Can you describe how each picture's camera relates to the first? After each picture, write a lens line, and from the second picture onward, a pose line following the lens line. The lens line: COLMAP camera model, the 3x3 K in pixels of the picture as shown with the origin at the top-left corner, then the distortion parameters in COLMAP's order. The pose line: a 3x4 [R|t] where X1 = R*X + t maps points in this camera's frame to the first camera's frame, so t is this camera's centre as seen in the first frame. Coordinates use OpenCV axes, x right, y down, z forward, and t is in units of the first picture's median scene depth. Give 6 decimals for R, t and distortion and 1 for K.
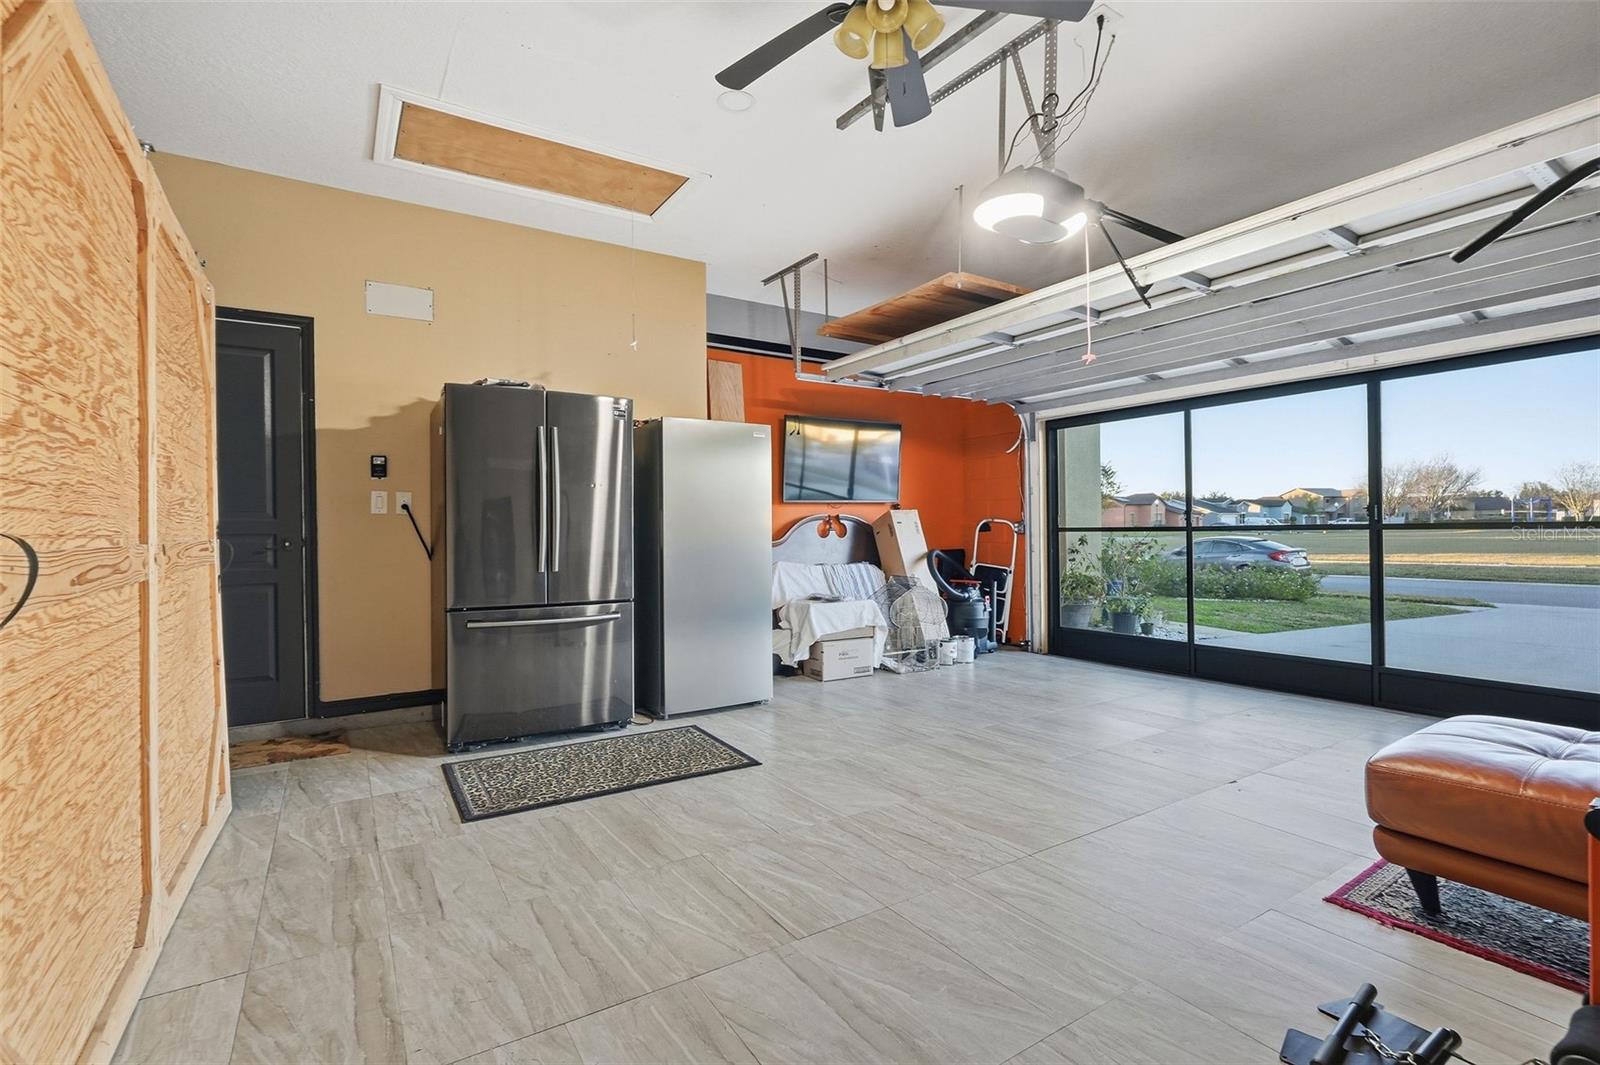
lens RADIAL K [[736.1, 0, 810.7], [0, 736.1, 532.4], [0, 0, 1]] dist [-0.010770, 0.002271]
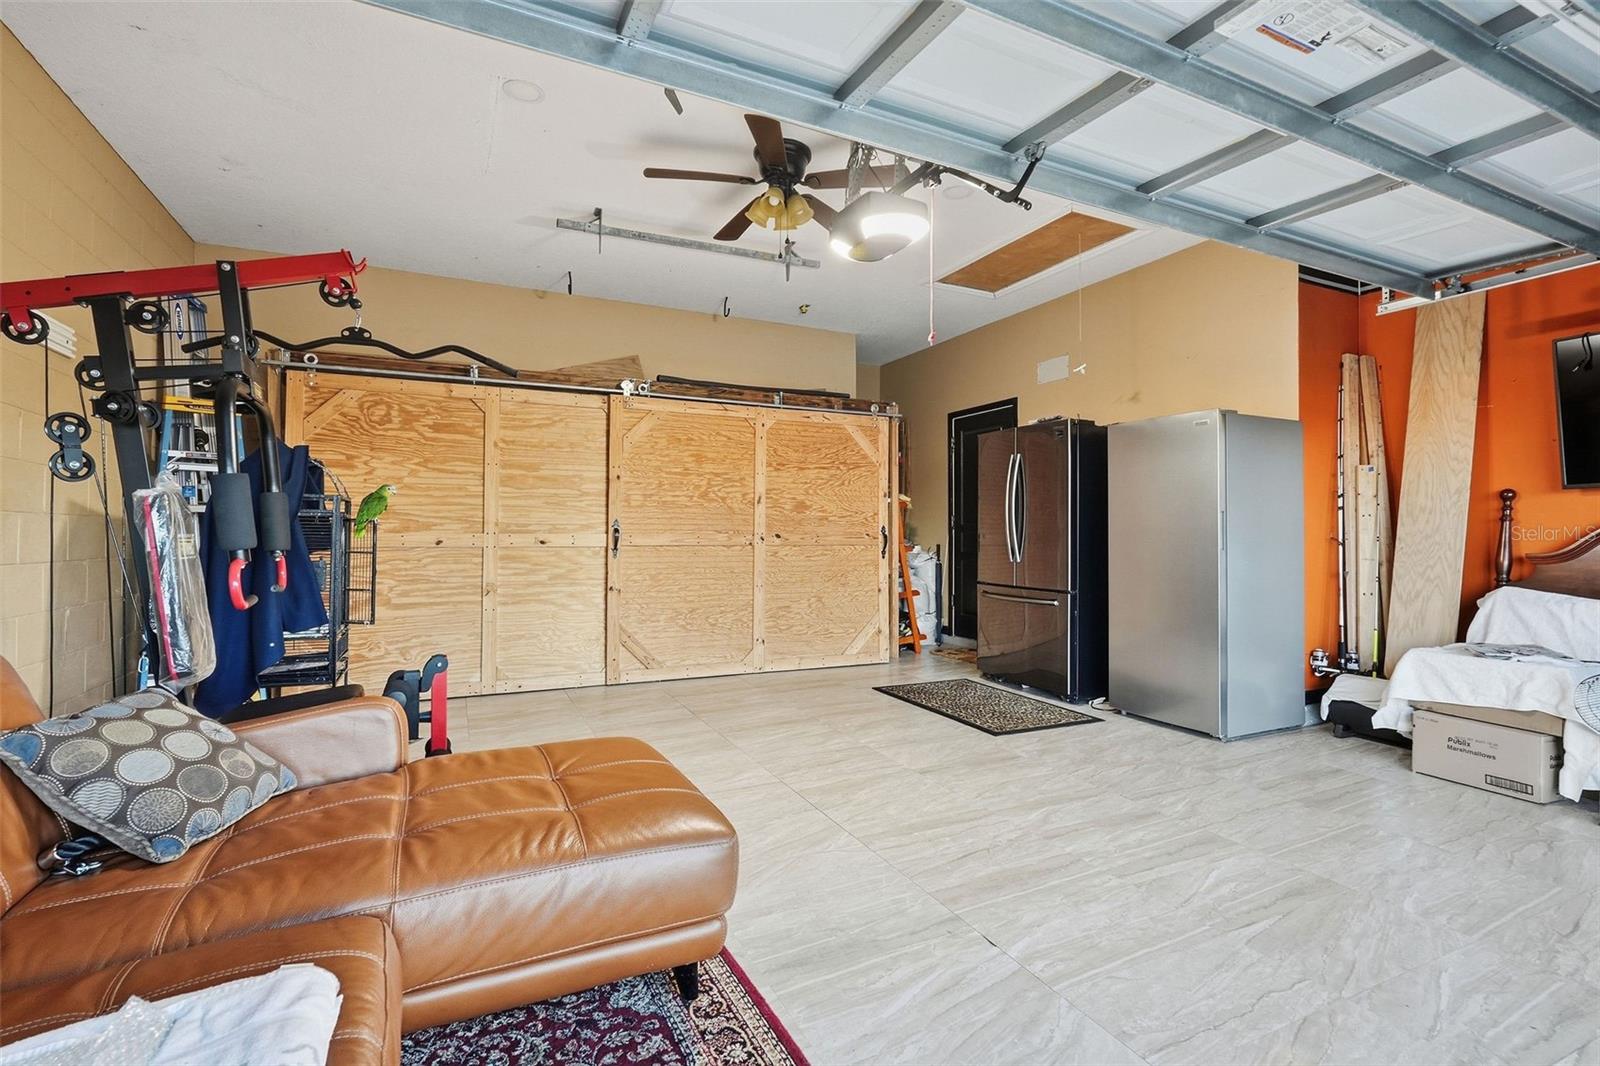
lens RADIAL K [[736.1, 0, 785.3], [0, 736.1, 528.8], [0, 0, 1]] dist [-0.010770, 0.002271]
pose [[-0.137990, 0.004738, -0.990422, 1.120338], [-0.009256, 0.999939, 0.006073, -0.011834], [0.990390, 0.010005, -0.137937, 0.835568]]
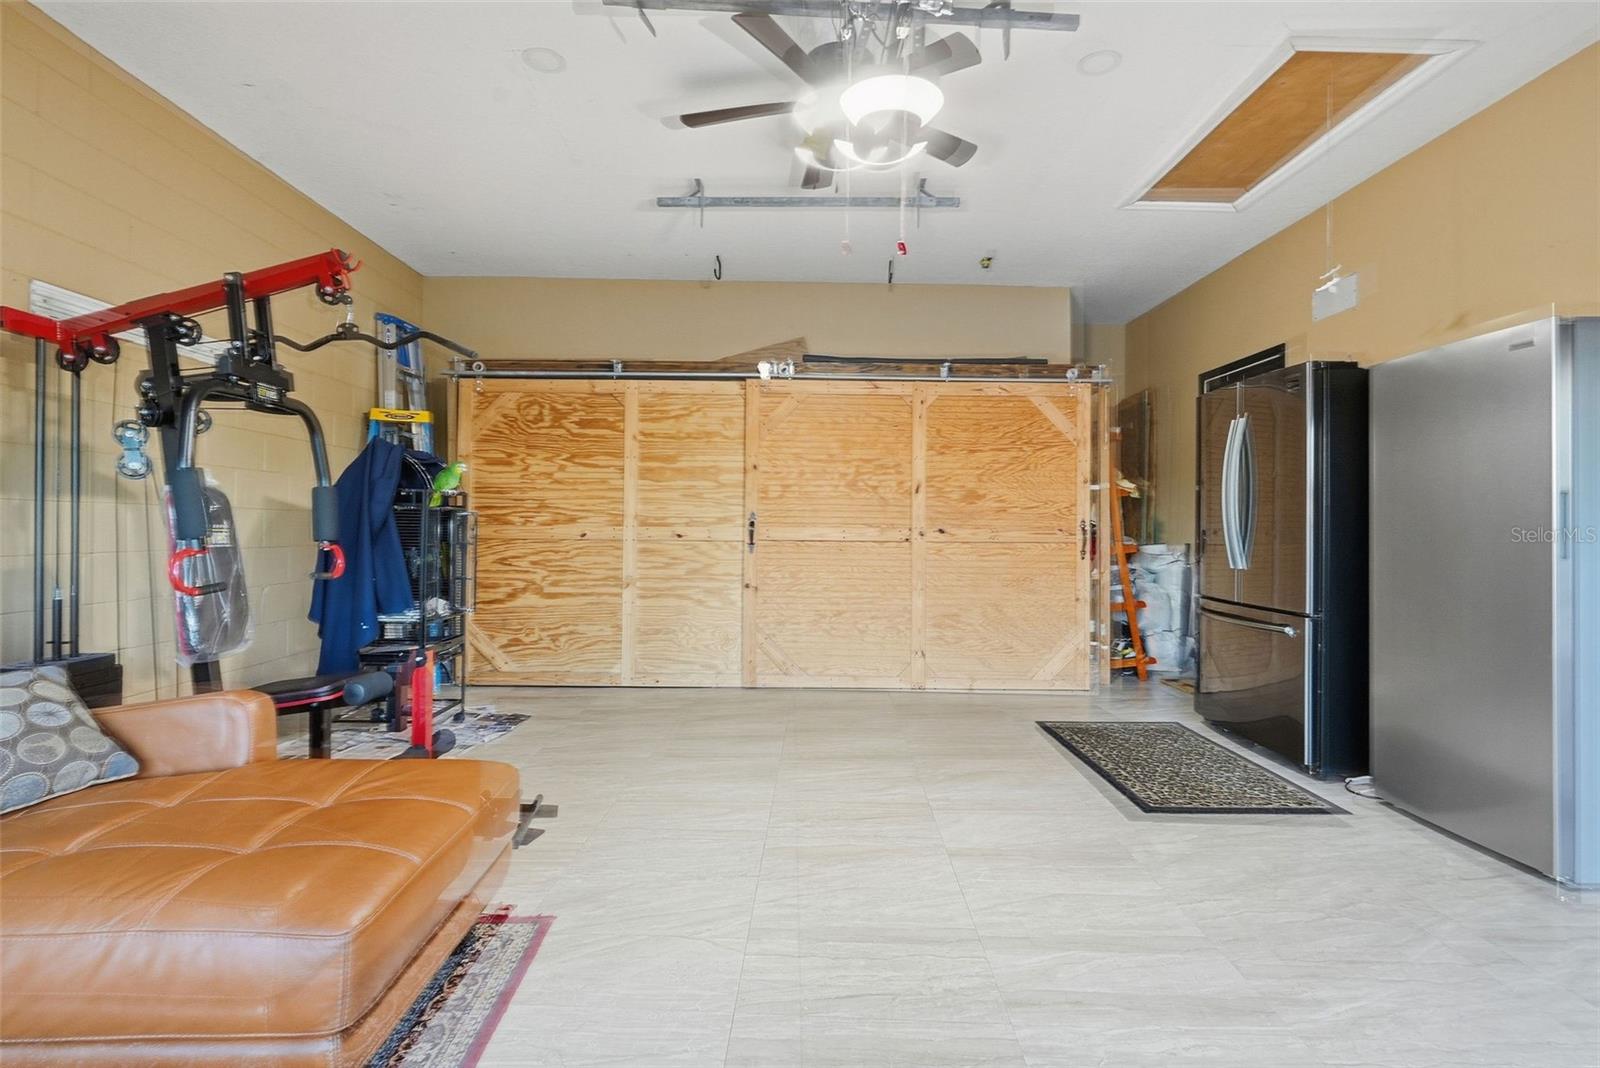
lens RADIAL K [[736.1, 0, 810.3], [0, 736.1, 524.9], [0, 0, 1]] dist [-0.010770, 0.002271]
pose [[-0.530360, 0.005297, -0.847756, 0.824316], [-0.007920, 0.999906, 0.011203, -0.010788], [0.847735, 0.012656, -0.530268, 1.120446]]
